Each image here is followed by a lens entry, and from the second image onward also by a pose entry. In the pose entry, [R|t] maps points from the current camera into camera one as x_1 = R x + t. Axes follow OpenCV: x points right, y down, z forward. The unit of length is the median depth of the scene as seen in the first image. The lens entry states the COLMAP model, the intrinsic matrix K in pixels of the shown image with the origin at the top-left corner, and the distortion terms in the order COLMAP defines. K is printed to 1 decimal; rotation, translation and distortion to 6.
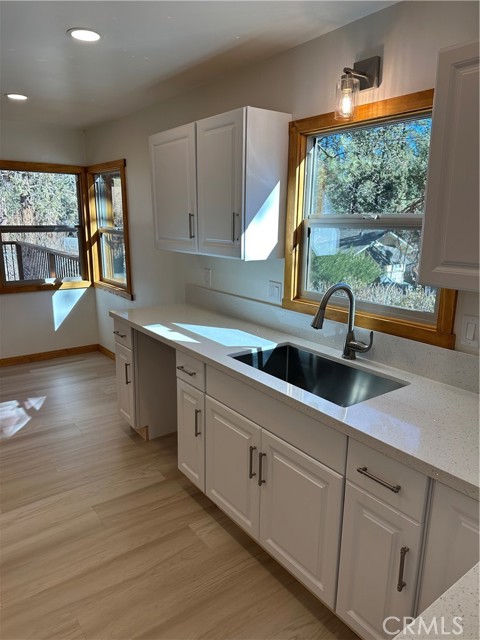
lens RADIAL K [[447.0, 0, 240.0], [0, 447.0, 320.0], [0, 0, 1]] dist [0.094638, -0.148640]
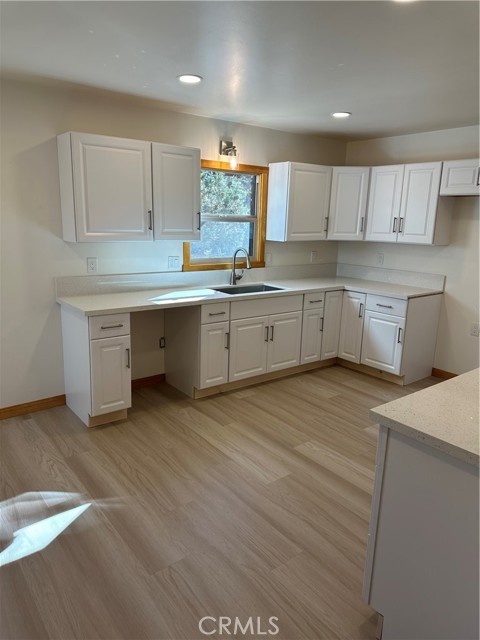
lens RADIAL K [[447.0, 0, 240.0], [0, 447.0, 320.0], [0, 0, 1]] dist [0.094638, -0.148640]
pose [[-0.033839, -0.224205, 0.973954, -1.746074], [0.199681, 0.953347, 0.226399, -0.215266], [-0.979276, 0.202141, 0.012509, 0.955853]]
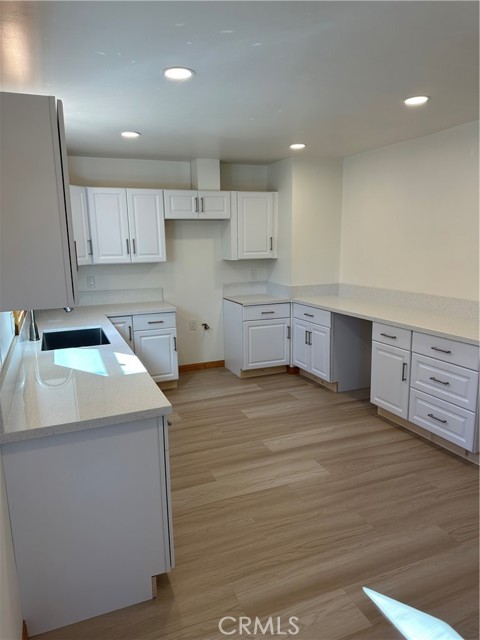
lens RADIAL K [[447.0, 0, 240.0], [0, 447.0, 320.0], [0, 0, 1]] dist [0.094638, -0.148640]
pose [[-0.971182, -0.026238, 0.236892, -0.727919], [0.071013, 0.916926, 0.392687, -0.490022], [-0.227516, 0.398193, -0.888639, 2.072745]]
